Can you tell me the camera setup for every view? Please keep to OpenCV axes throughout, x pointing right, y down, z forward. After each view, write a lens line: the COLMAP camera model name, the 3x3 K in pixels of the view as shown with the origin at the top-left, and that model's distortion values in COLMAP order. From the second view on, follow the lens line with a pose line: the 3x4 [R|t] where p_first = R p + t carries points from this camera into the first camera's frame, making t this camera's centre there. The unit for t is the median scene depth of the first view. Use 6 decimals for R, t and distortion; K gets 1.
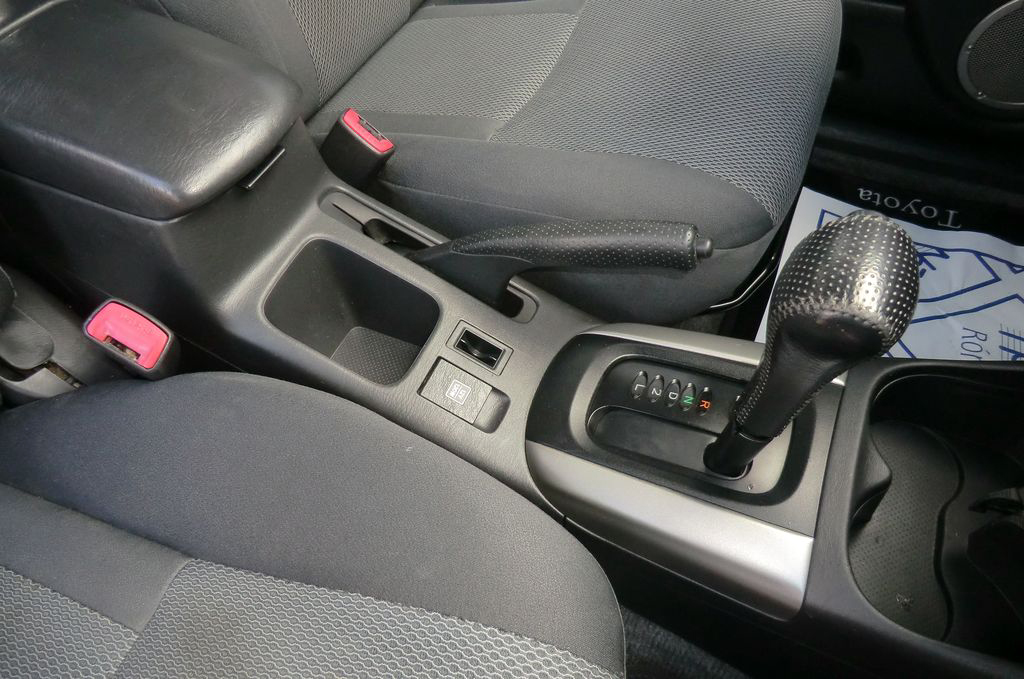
lens RADIAL K [[737.4, 0, 510.2], [0, 737.4, 339.5], [0, 0, 1]] dist [-0.050453, 0.085870]
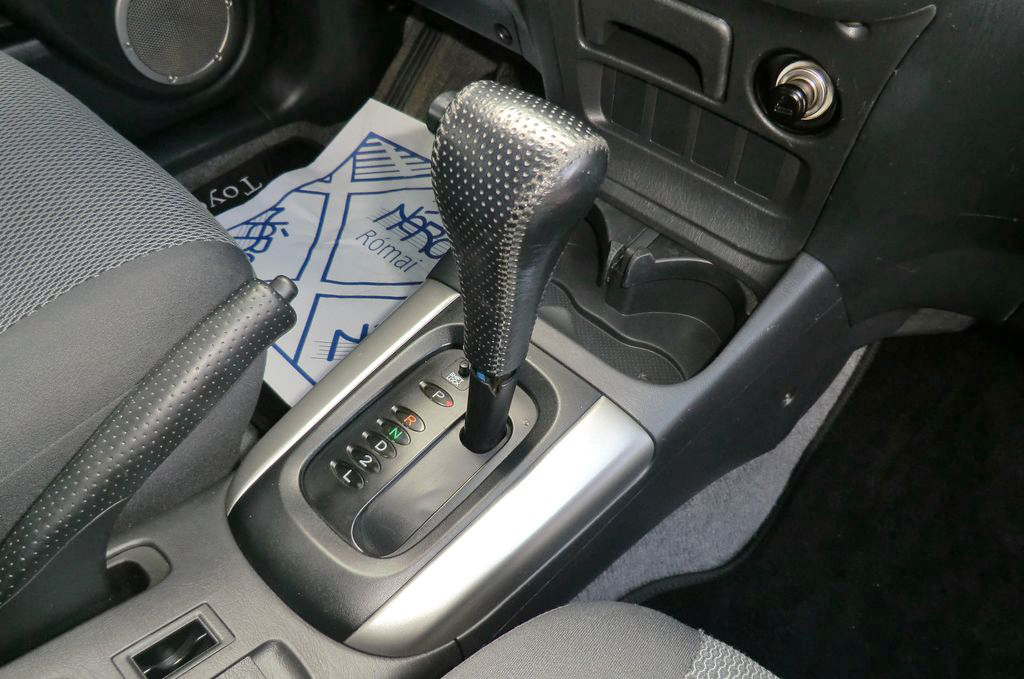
lens RADIAL K [[737.4, 0, 512.0], [0, 737.4, 335.0], [0, 0, 1]] dist [-0.050453, 0.085870]
pose [[0.307328, -0.680776, 0.664901, -0.170230], [0.727070, 0.618769, 0.297479, -0.120222], [-0.613937, 0.392006, 0.685137, 0.268428]]
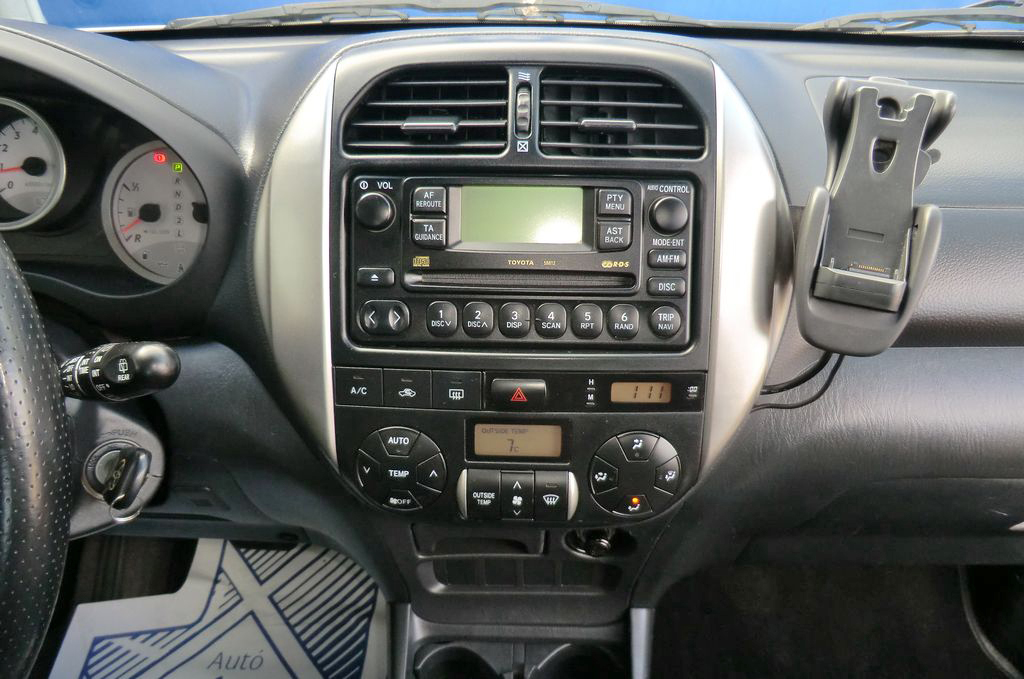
lens RADIAL K [[737.4, 0, 513.5], [0, 737.4, 341.5], [0, 0, 1]] dist [-0.050453, 0.085870]
pose [[-0.383129, -0.456813, 0.802829, -0.129270], [0.745764, 0.359859, 0.560658, -0.581356], [-0.545021, 0.813525, 0.202802, 0.133062]]
